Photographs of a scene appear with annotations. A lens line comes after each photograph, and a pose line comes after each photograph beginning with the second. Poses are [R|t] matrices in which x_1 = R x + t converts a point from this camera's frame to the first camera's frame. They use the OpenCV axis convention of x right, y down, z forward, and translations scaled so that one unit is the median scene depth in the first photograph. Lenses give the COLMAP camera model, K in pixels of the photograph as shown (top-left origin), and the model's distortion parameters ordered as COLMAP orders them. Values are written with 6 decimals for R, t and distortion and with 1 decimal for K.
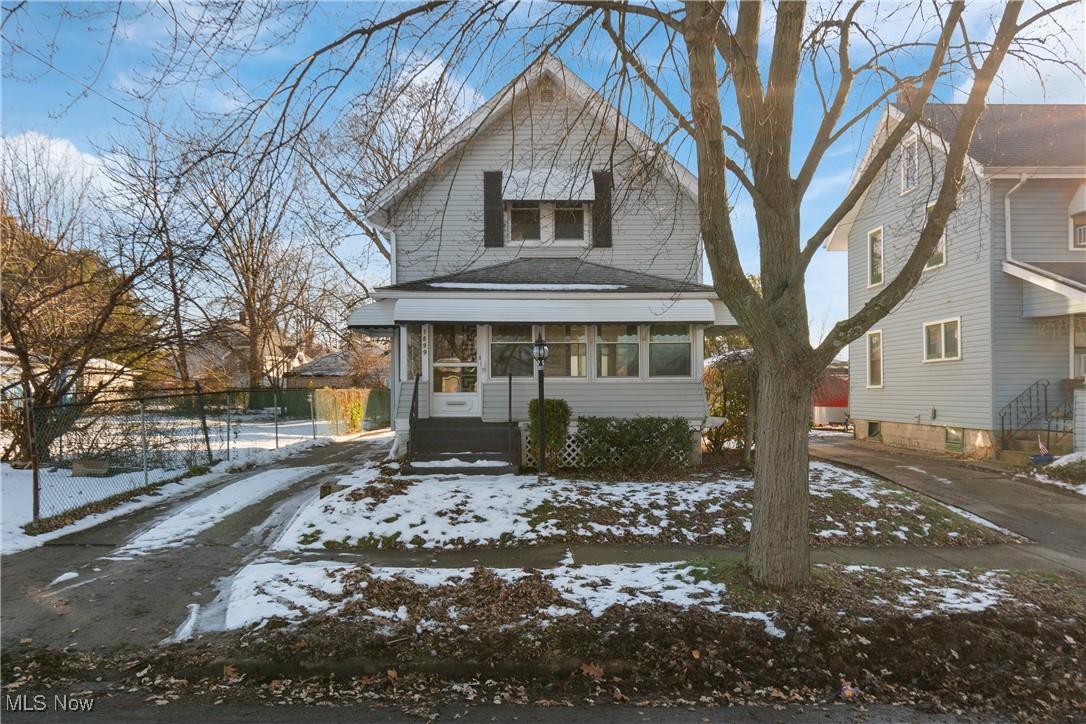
lens RADIAL K [[691.1, 0, 542.8], [0, 691.1, 389.7], [0, 0, 1]] dist [-0.000378, 0.001779]
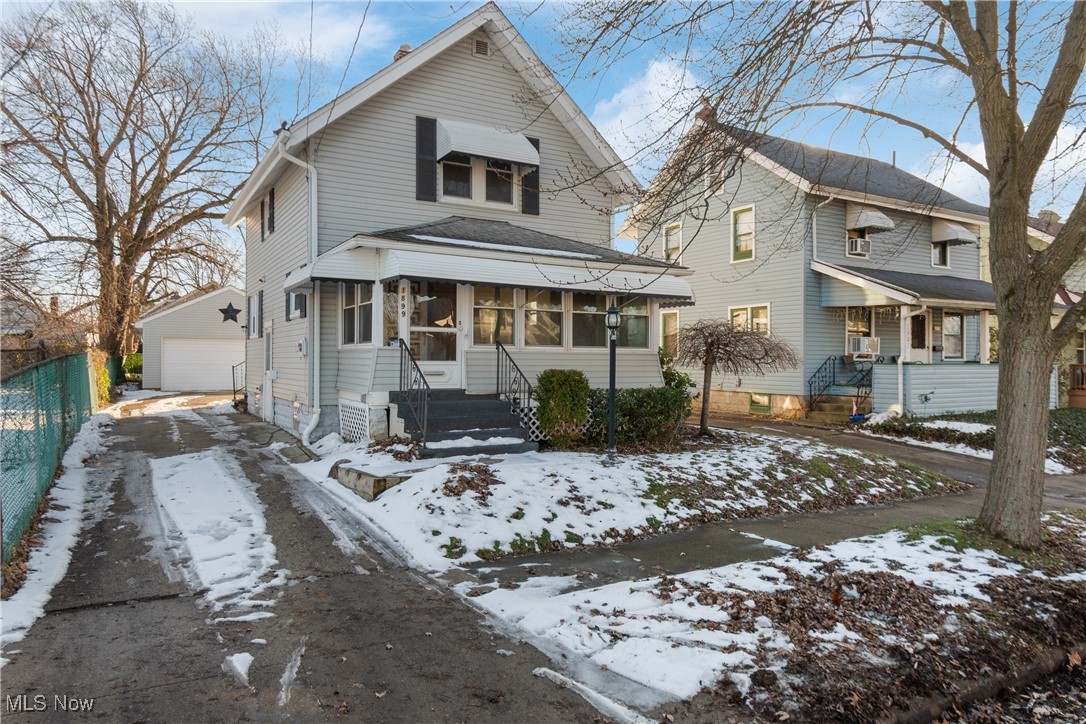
lens RADIAL K [[653.5, 0, 536.1], [0, 653.5, 358.0], [0, 0, 1]] dist [0.000268, 0.000126]
pose [[0.896006, 0.013161, 0.443846, -0.386144], [-0.013561, 0.999905, -0.002274, 0.000179], [-0.443834, -0.003982, 0.896100, 0.200169]]
